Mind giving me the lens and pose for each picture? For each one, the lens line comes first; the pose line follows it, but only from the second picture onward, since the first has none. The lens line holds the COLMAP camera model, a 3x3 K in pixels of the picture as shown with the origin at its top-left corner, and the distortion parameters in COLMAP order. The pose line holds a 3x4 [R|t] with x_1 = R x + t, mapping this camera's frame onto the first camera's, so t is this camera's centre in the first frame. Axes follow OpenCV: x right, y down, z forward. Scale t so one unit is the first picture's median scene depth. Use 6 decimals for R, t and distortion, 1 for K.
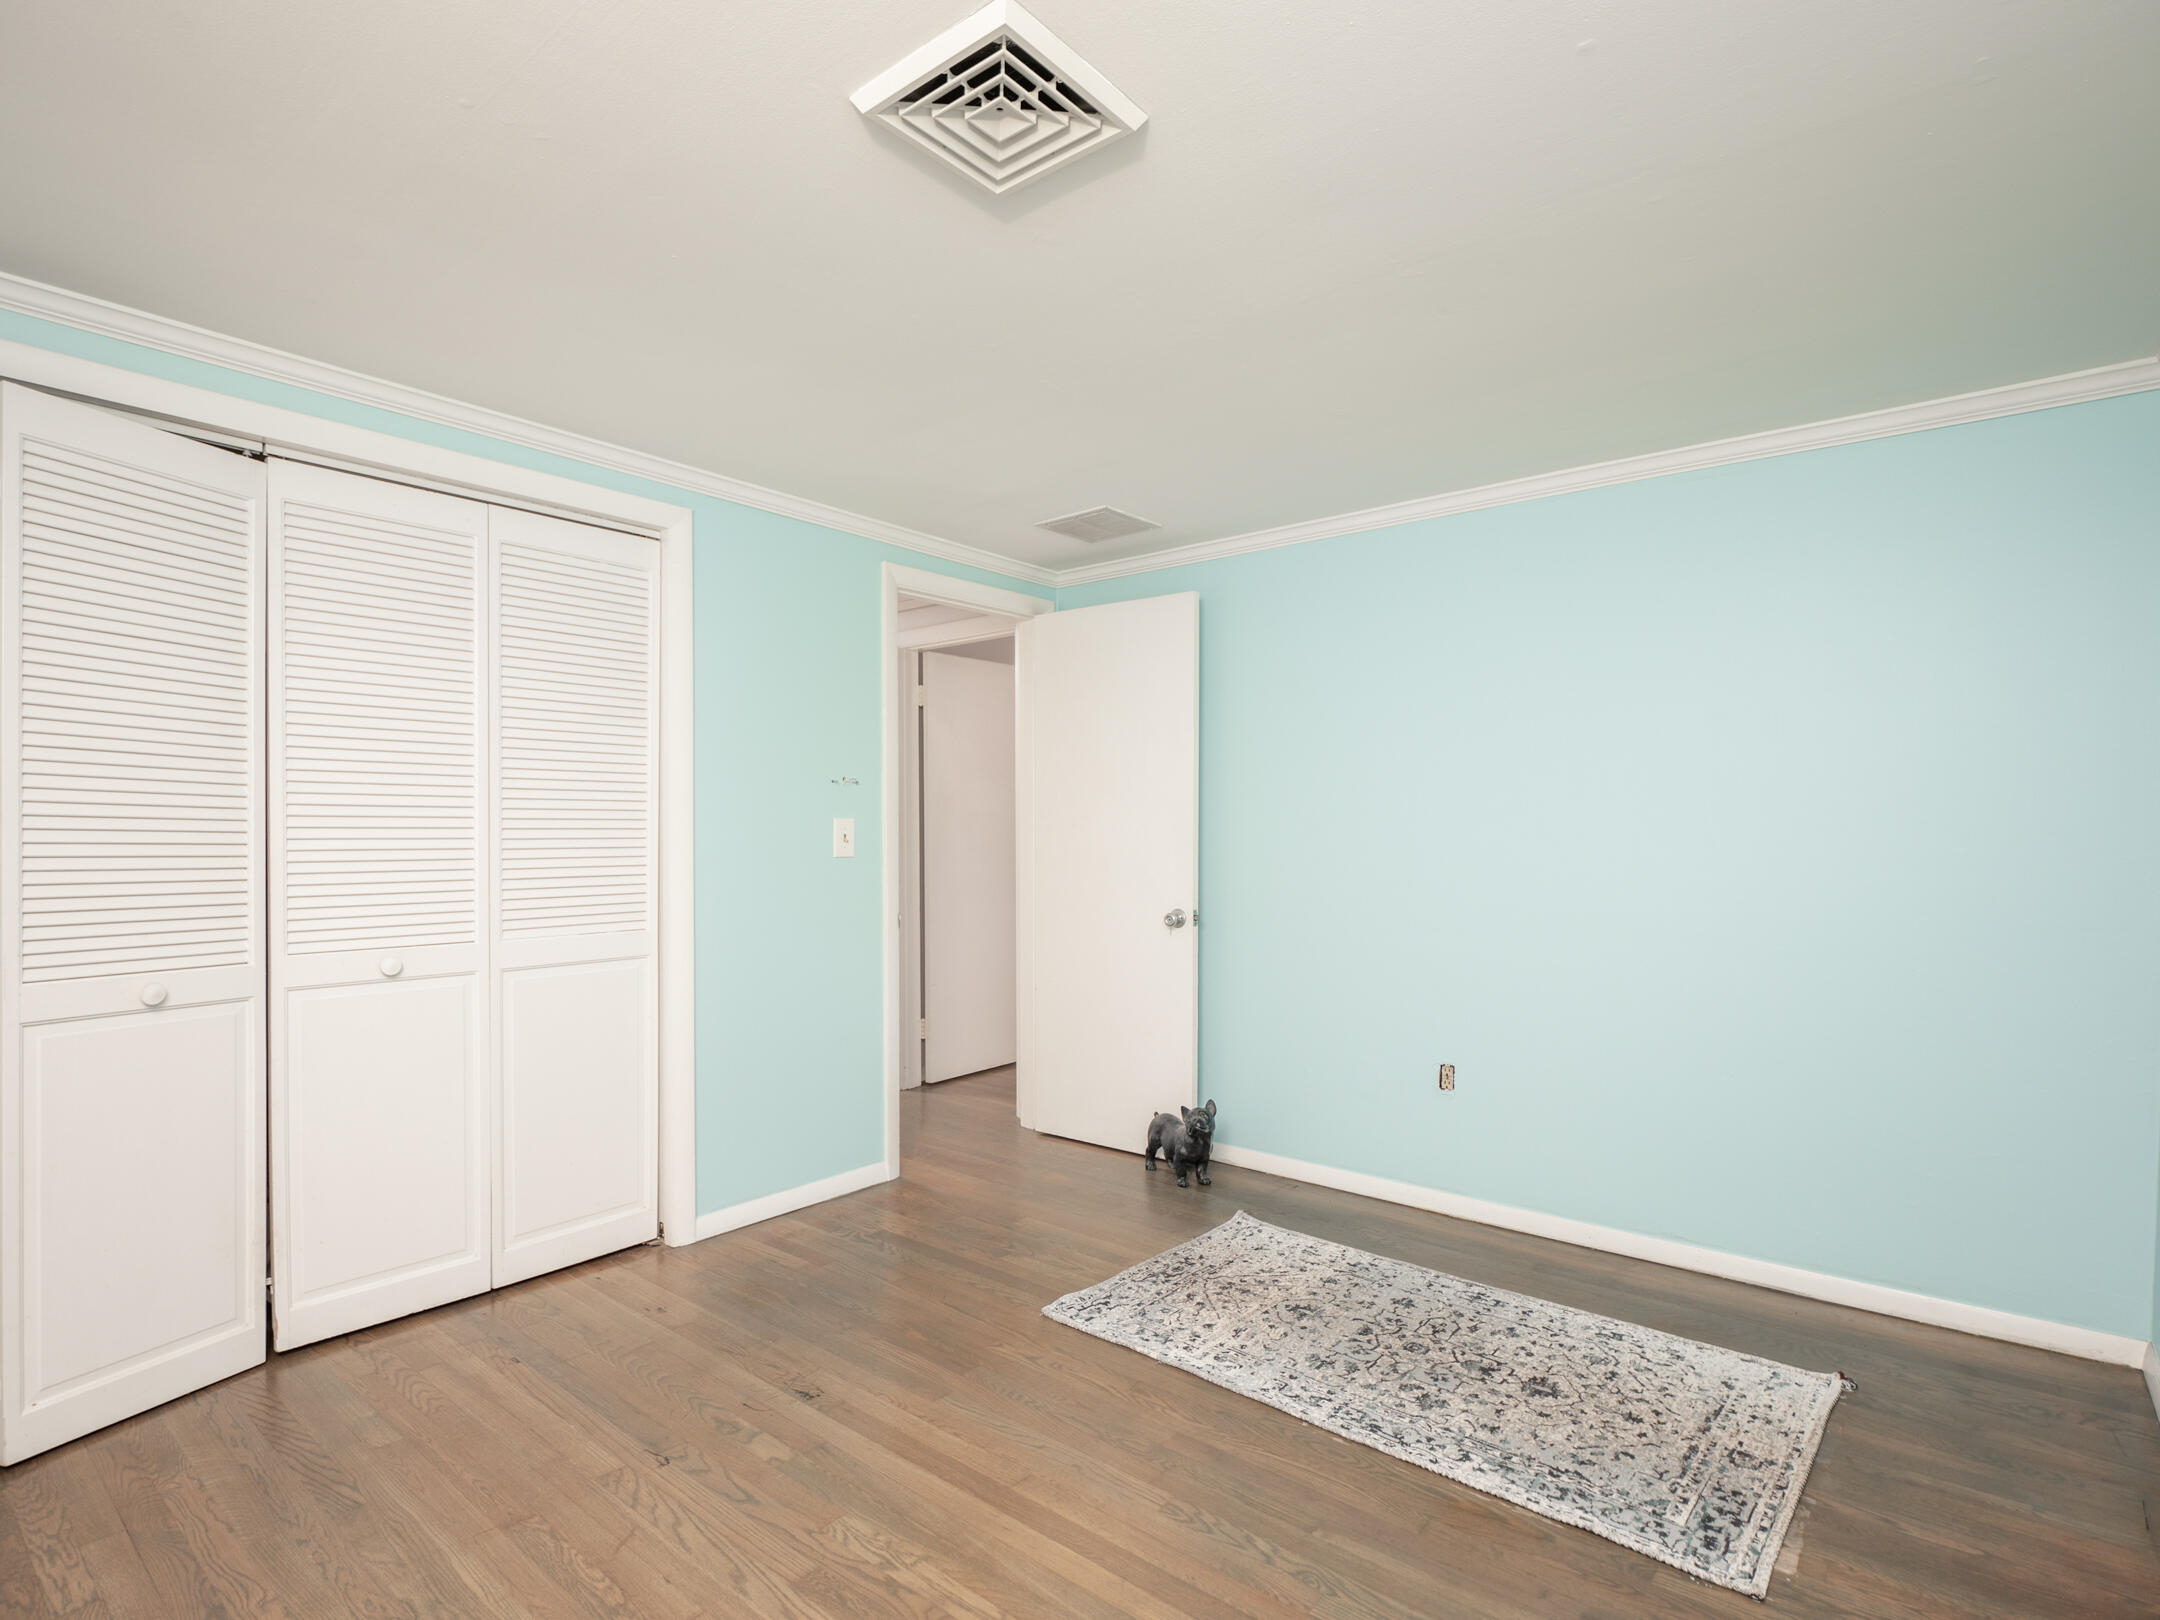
lens RADIAL K [[1113.2, 0, 1073.3], [0, 1113.2, 845.6], [0, 0, 1]] dist [-0.002550, -0.000832]
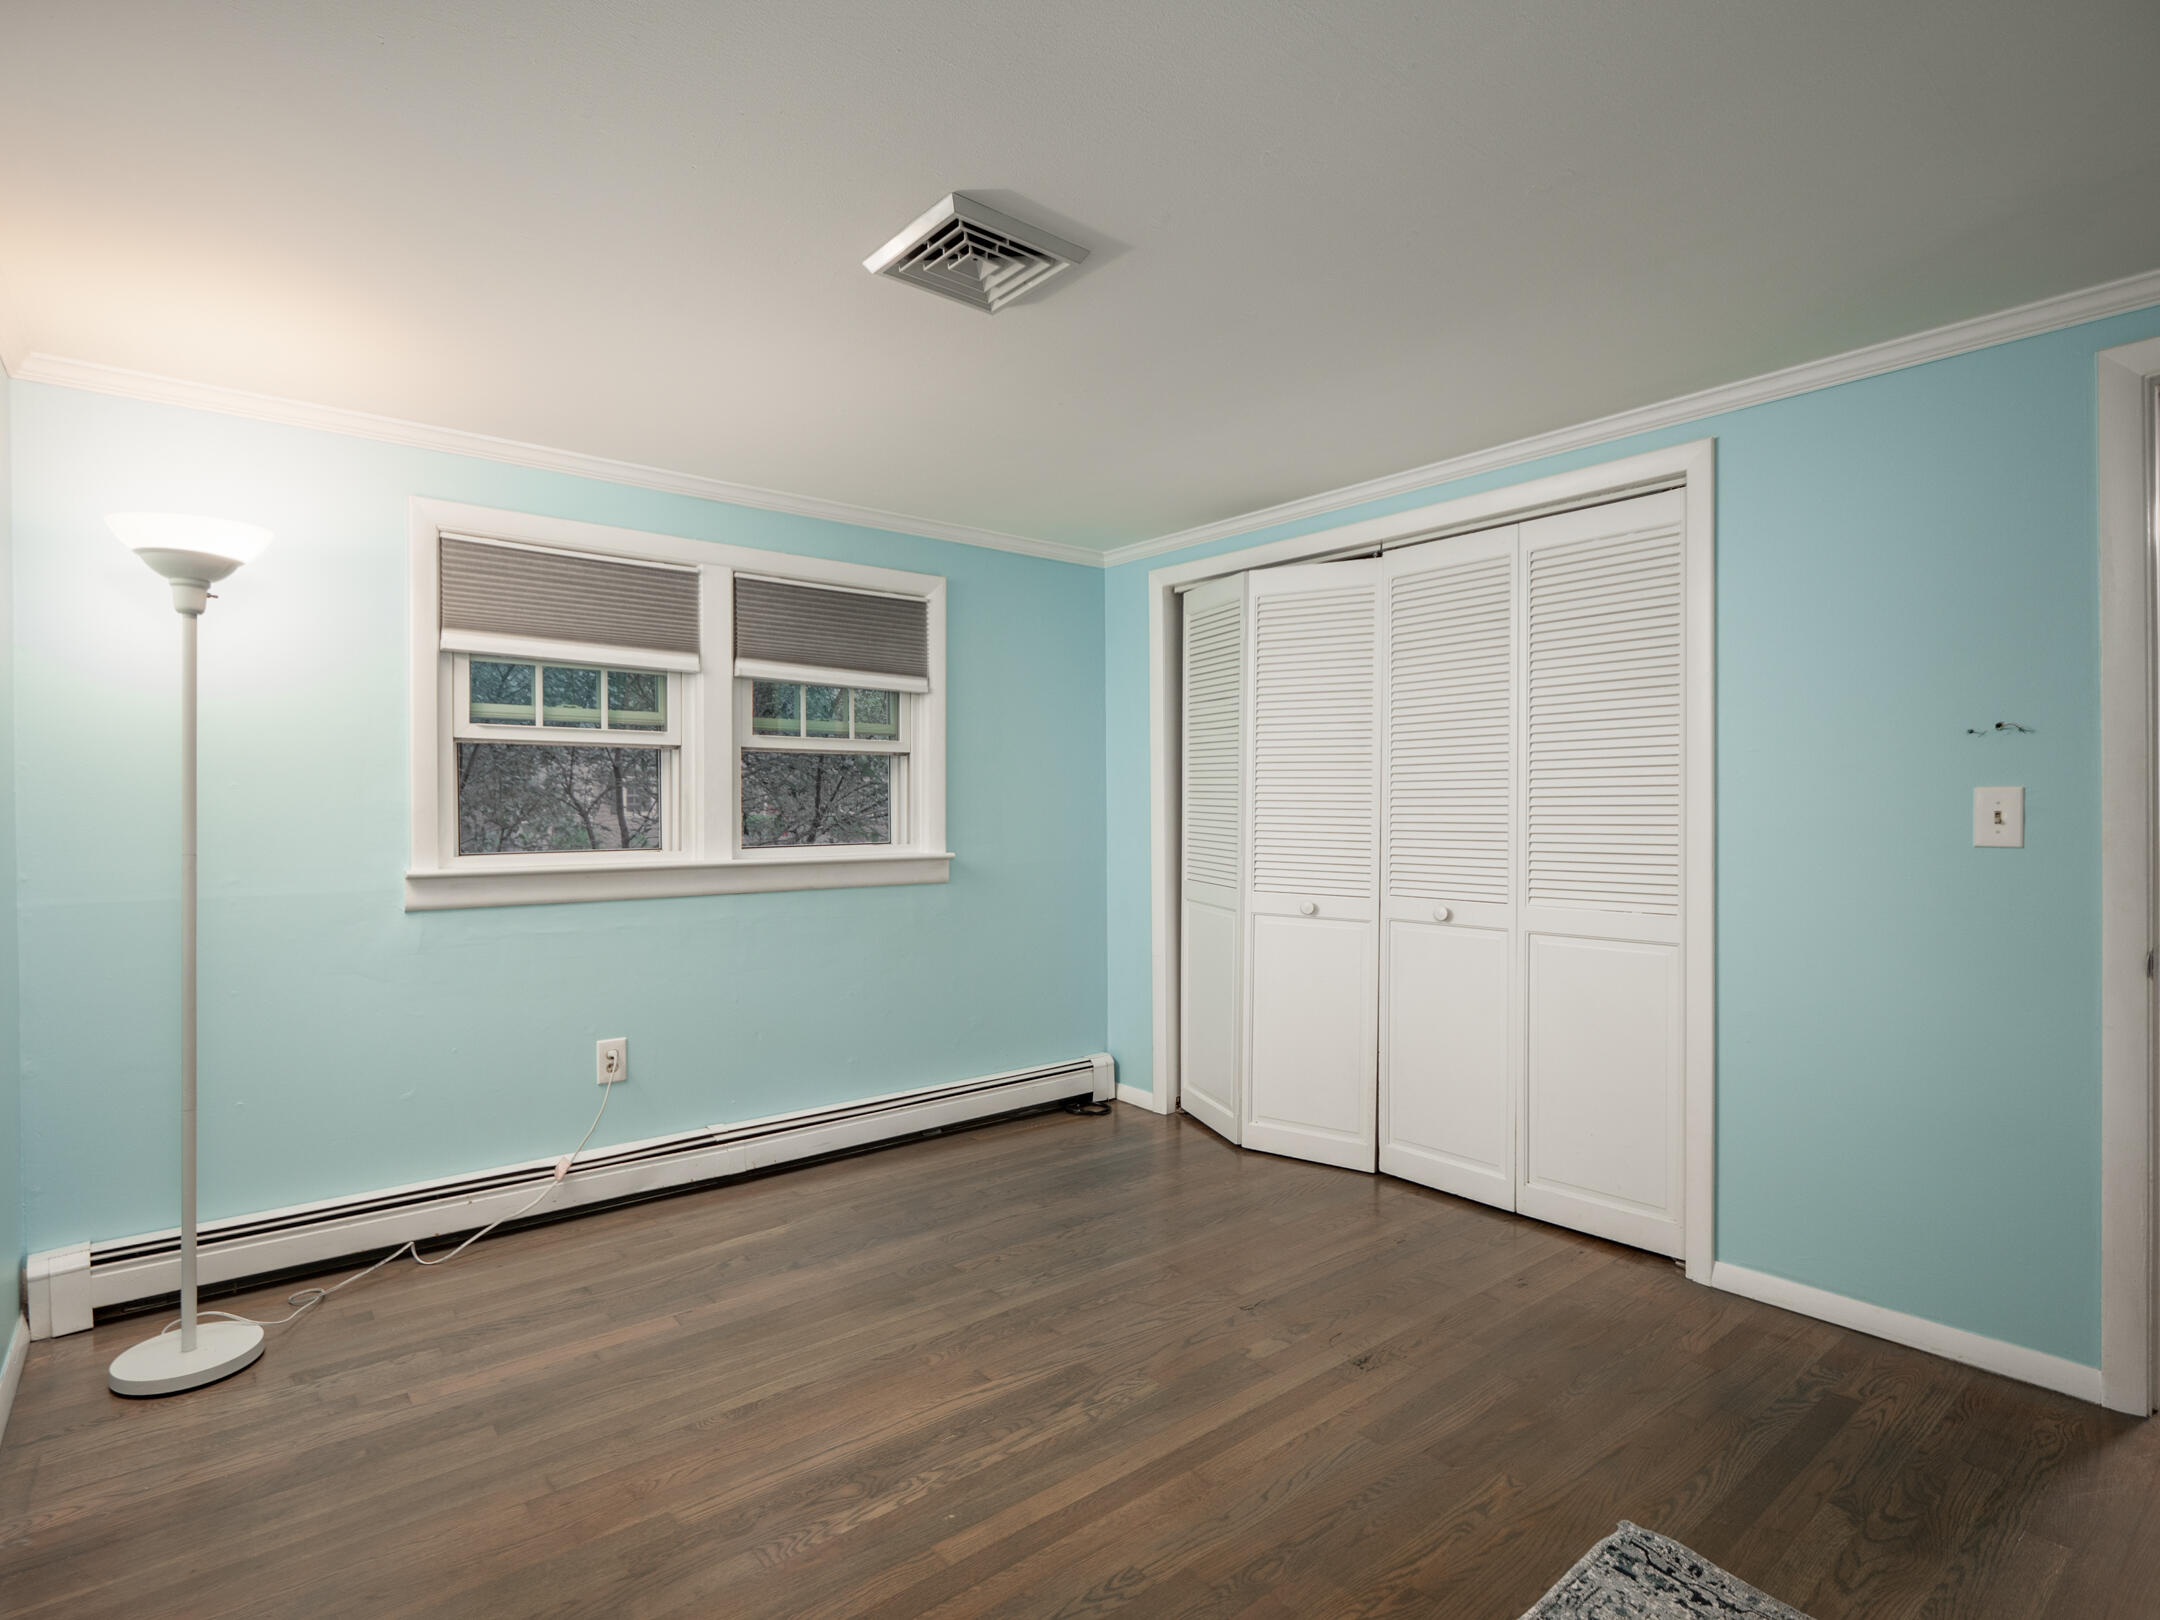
lens RADIAL K [[1080.7, 0, 1079.2], [0, 1080.7, 815.3], [0, 0, 1]] dist [-0.000900, -0.009148]
pose [[-0.188365, 0.002659, -0.982096, 0.752543], [-0.008977, 0.999950, 0.004429, -0.008875], [0.982058, 0.009650, -0.188331, 0.896920]]
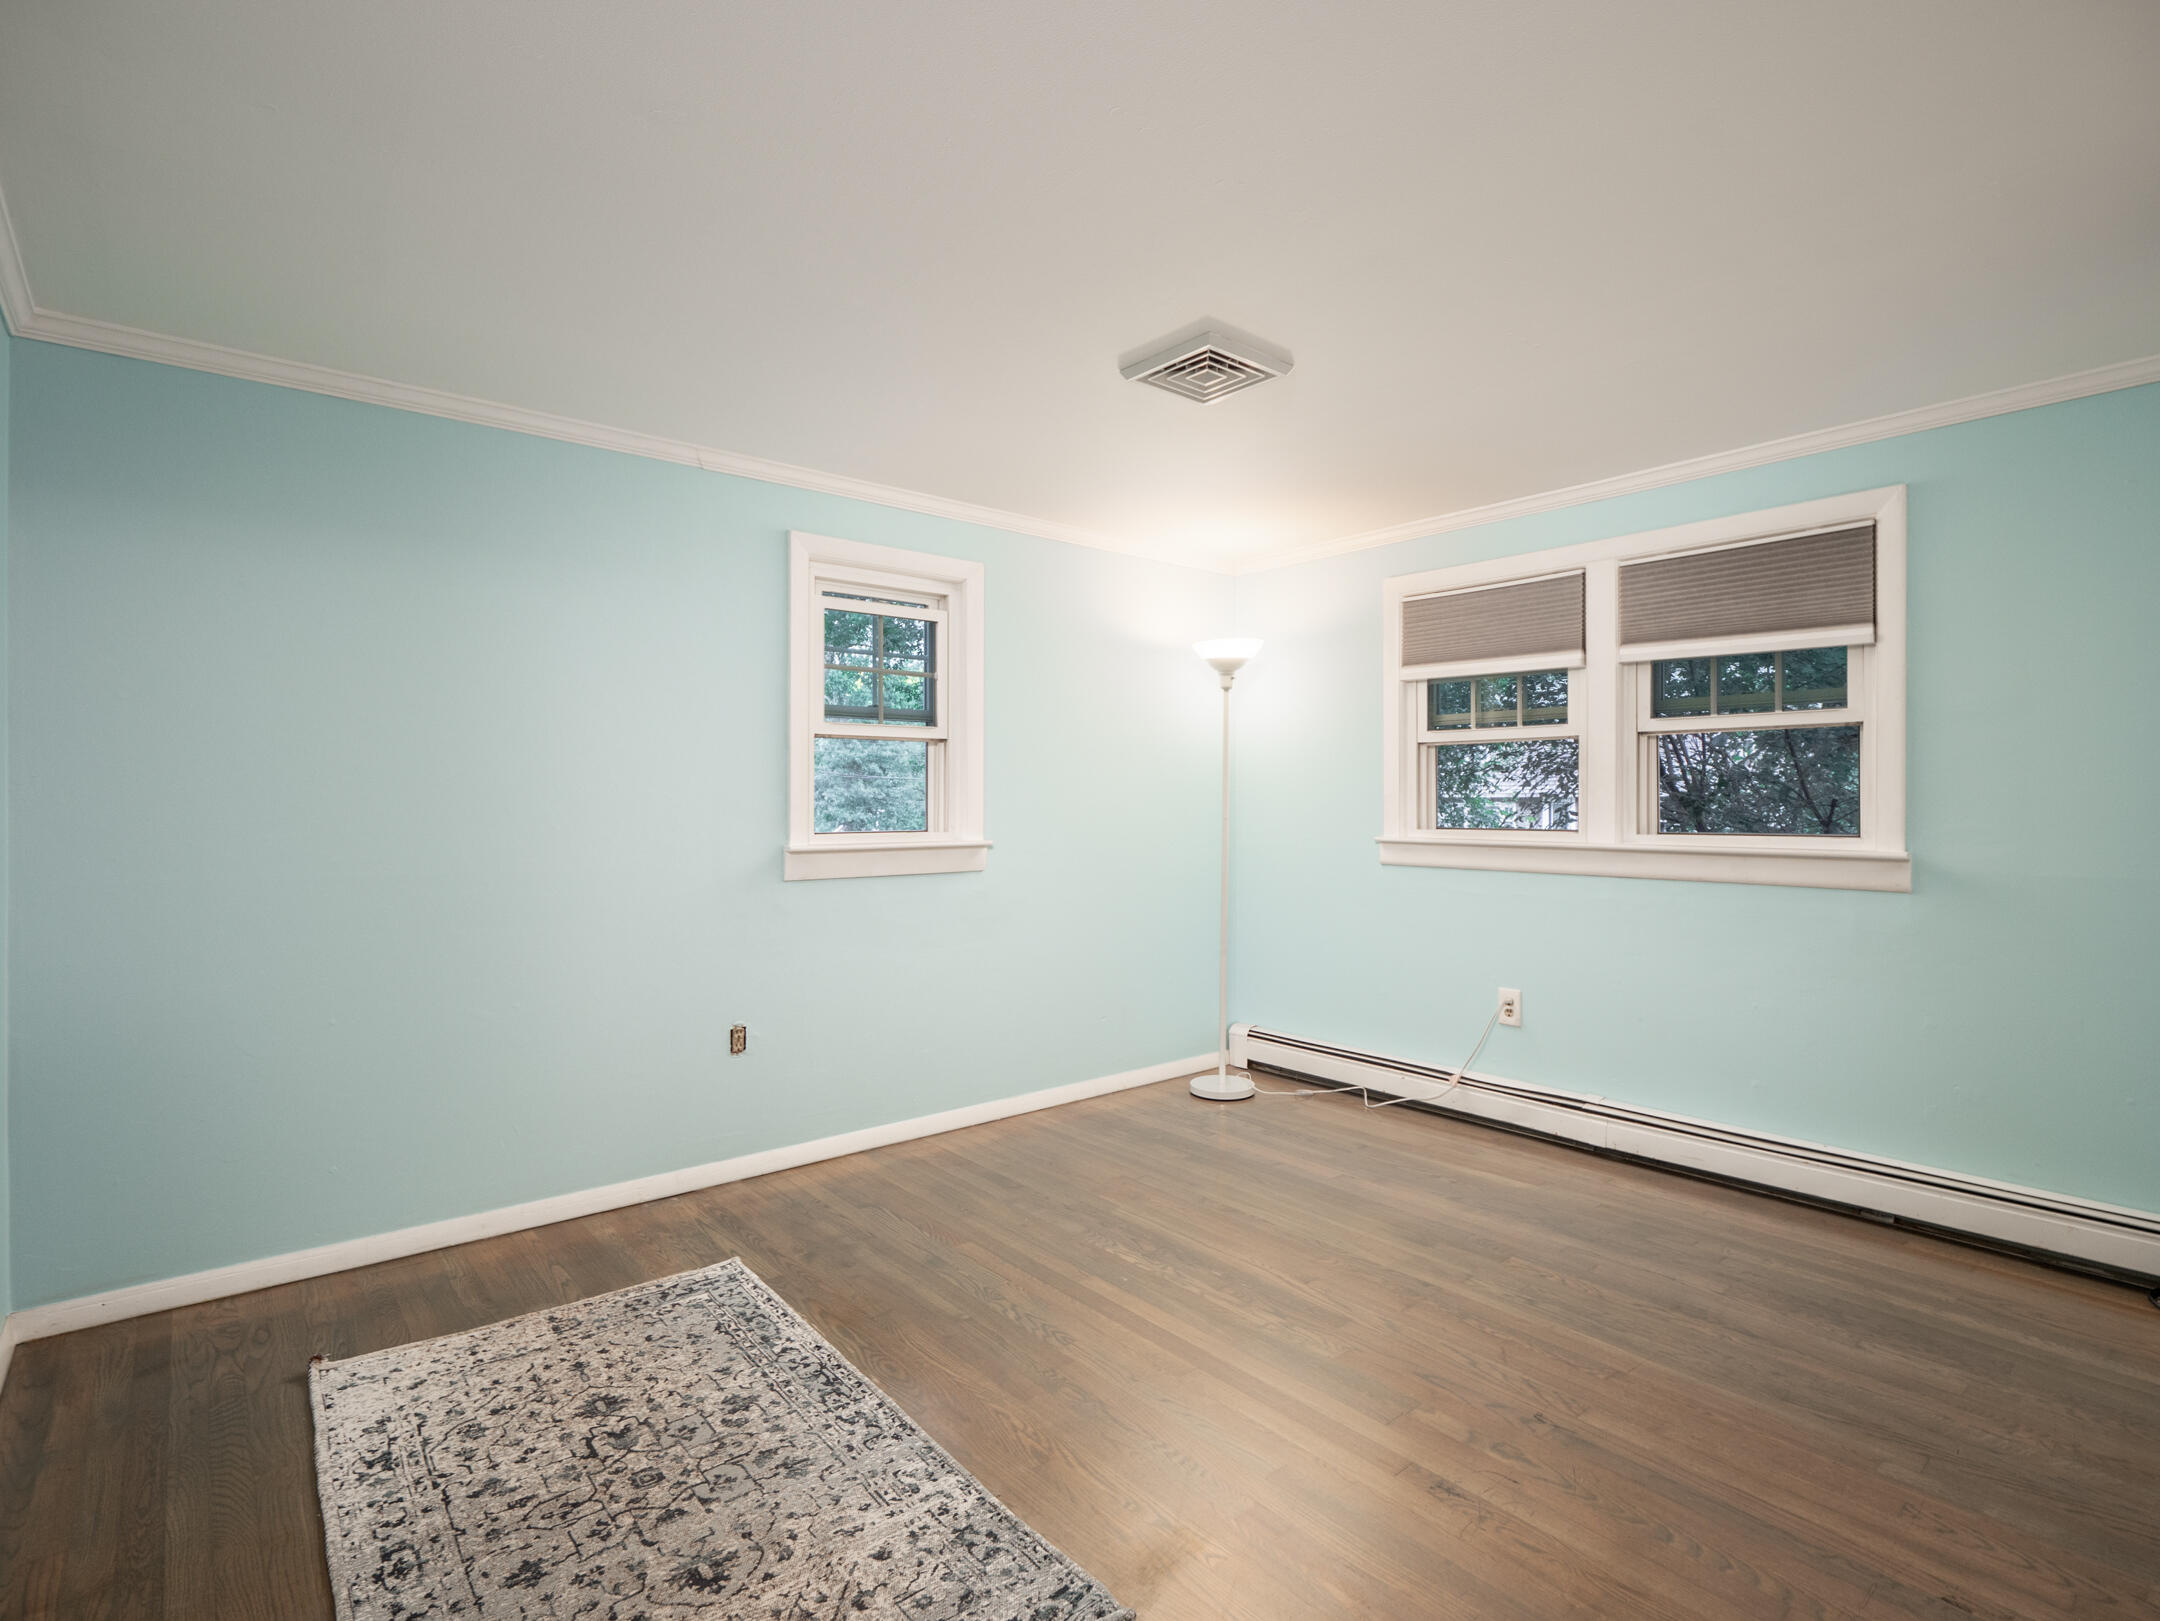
lens RADIAL K [[1080.7, 0, 1079.2], [0, 1080.7, 815.8], [0, 0, 1]] dist [-0.000900, -0.009148]
pose [[-0.984467, -0.007171, 0.175424, -0.107230], [-0.002760, 0.999674, 0.025372, -0.012533], [-0.175548, 0.024494, -0.984166, 1.742076]]
